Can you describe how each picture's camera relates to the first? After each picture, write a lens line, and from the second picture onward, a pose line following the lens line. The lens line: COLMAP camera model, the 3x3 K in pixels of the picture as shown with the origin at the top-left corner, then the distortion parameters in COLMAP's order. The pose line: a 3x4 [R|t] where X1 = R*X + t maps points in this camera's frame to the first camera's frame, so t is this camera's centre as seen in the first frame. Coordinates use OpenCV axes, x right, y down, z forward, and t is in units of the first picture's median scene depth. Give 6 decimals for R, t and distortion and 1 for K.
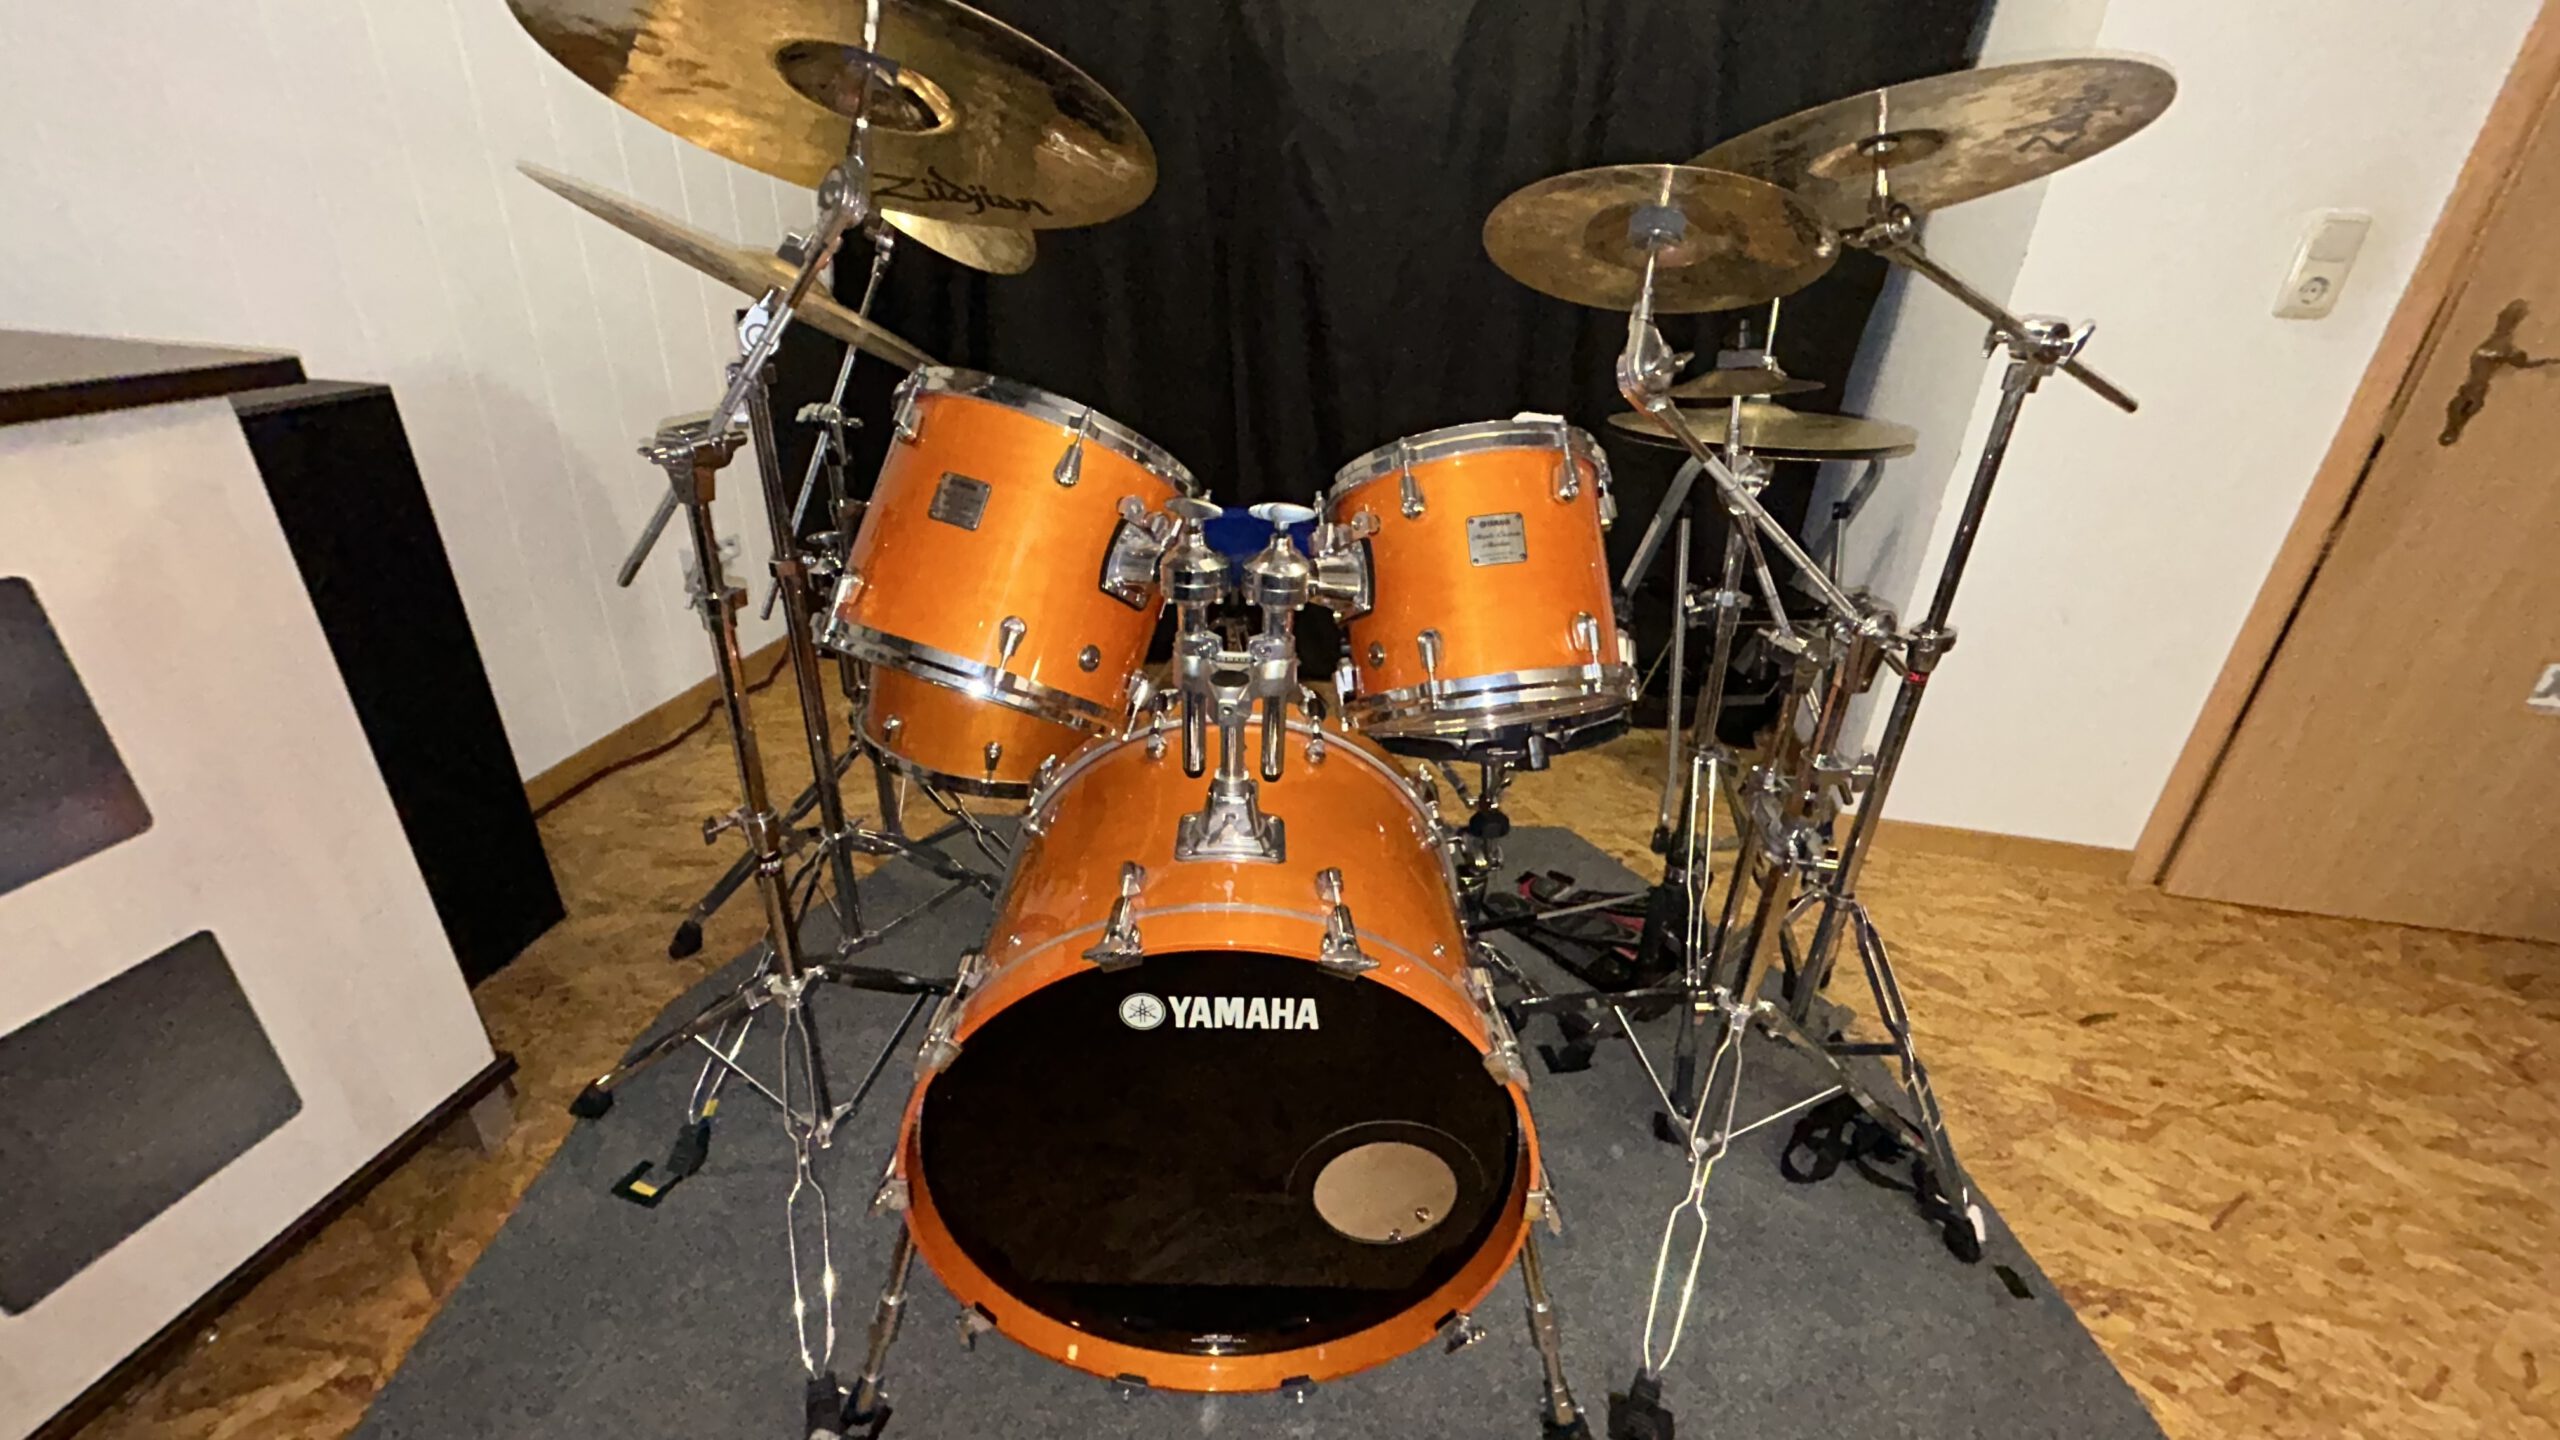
lens RADIAL K [[1019.0, 0, 1282.4], [0, 1019.0, 715.8], [0, 0, 1]] dist [0.000245, -0.001374]
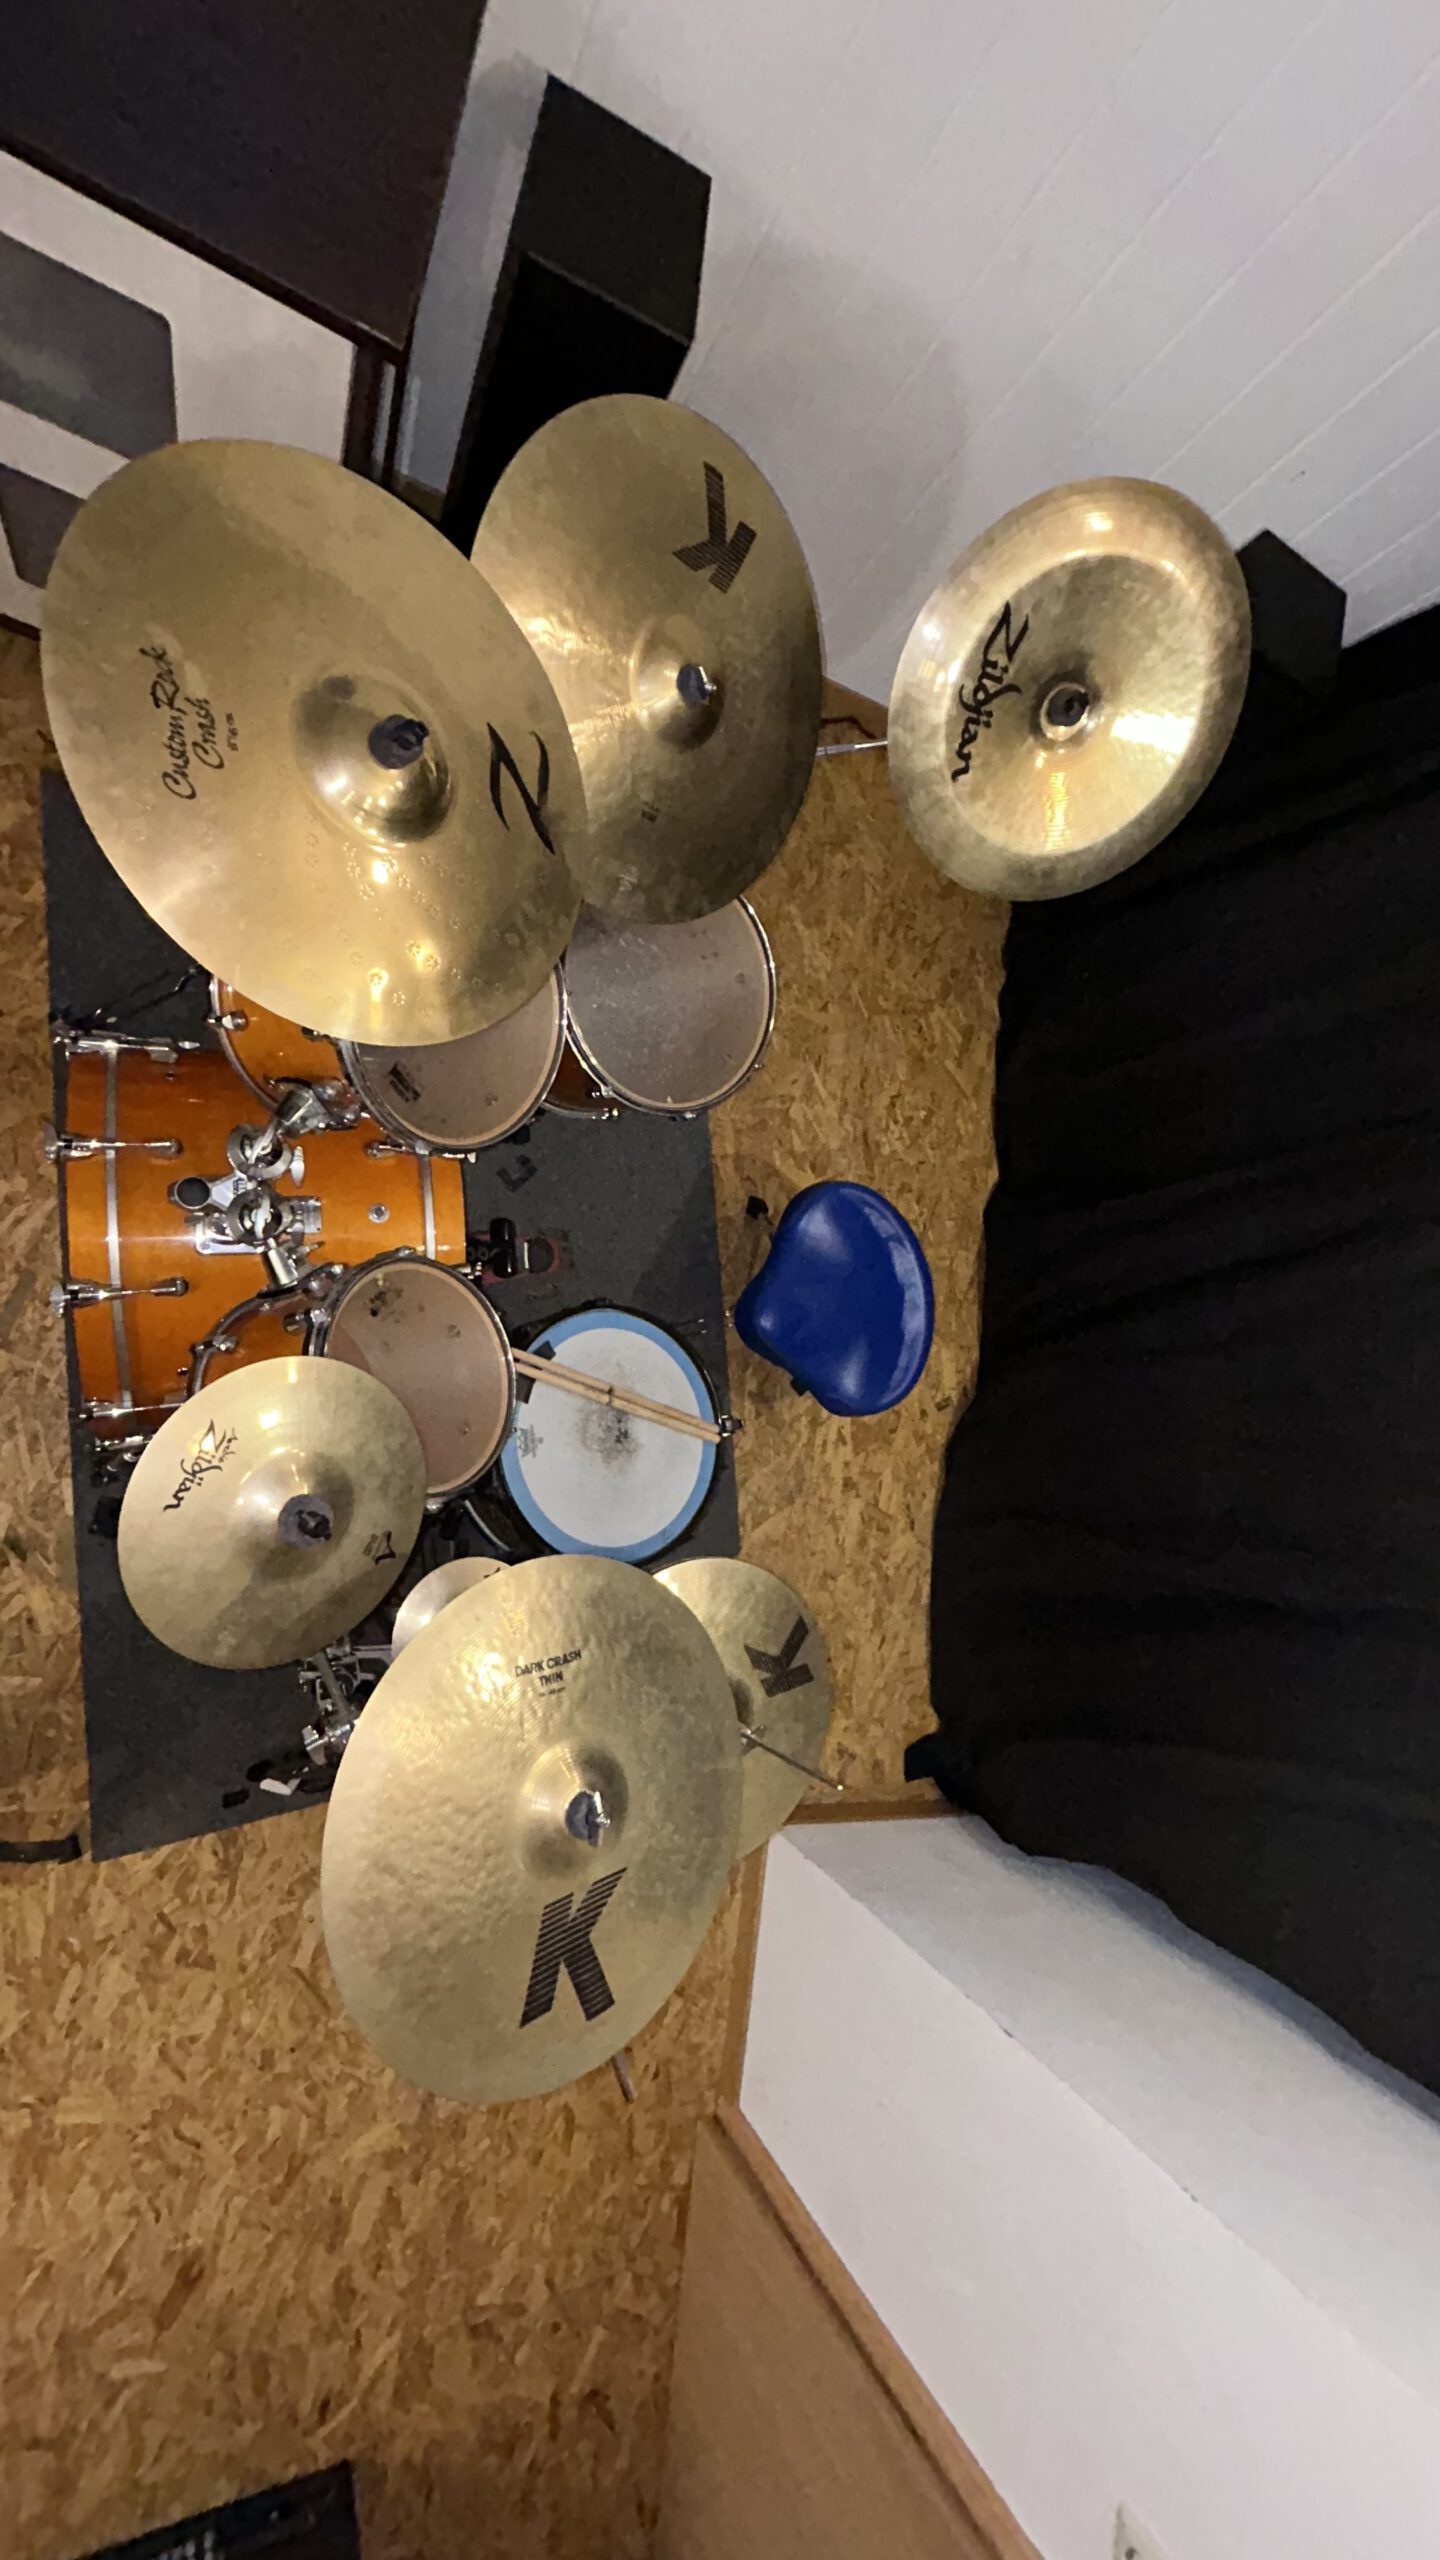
lens RADIAL K [[1019.0, 0, 719.5], [0, 1019.0, 1276.4], [0, 0, 1]] dist [0.000245, -0.001374]
pose [[0.071446, 0.993846, -0.084645, 0.151936], [-0.774248, 0.108759, 0.623467, -0.950828], [0.628836, 0.020992, 0.777254, 0.289403]]
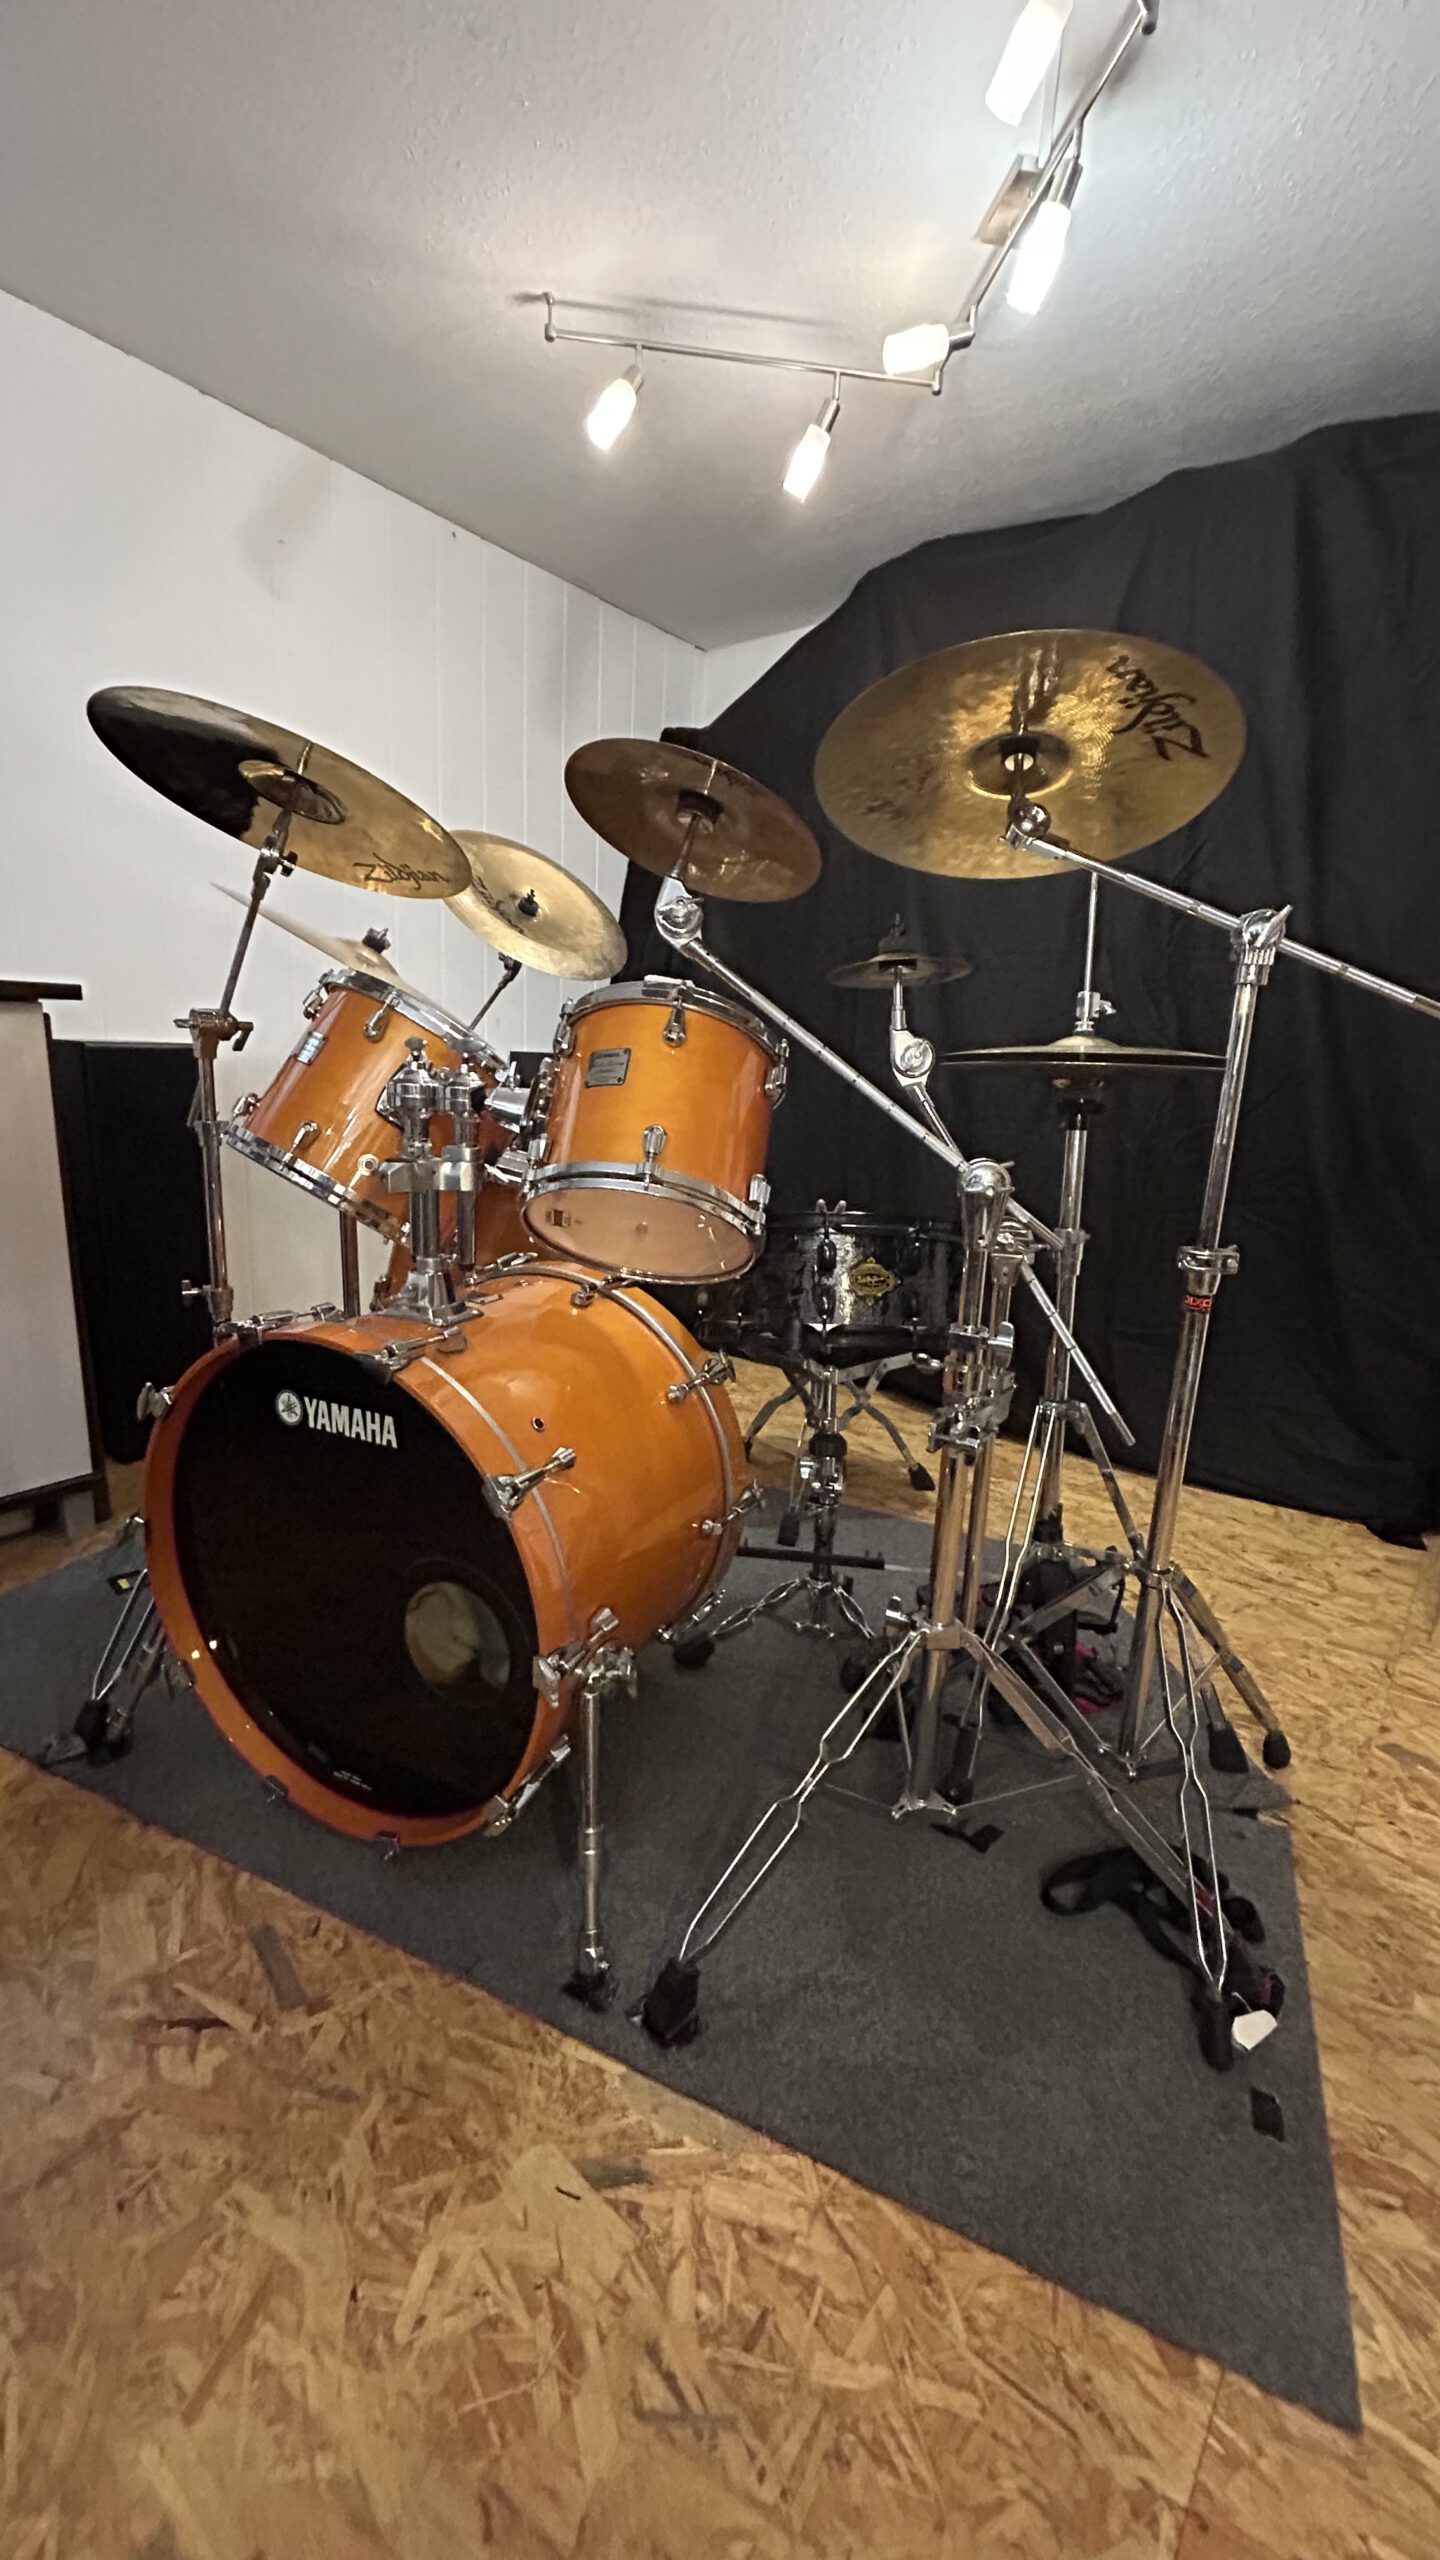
lens RADIAL K [[1019.0, 0, 722.3], [0, 1019.0, 1275.8], [0, 0, 1]] dist [0.000245, -0.001374]
pose [[0.895741, 0.088976, -0.435582, 0.628414], [-0.196476, 0.958122, -0.208323, 0.206154], [0.398805, 0.272185, 0.875711, 0.037759]]
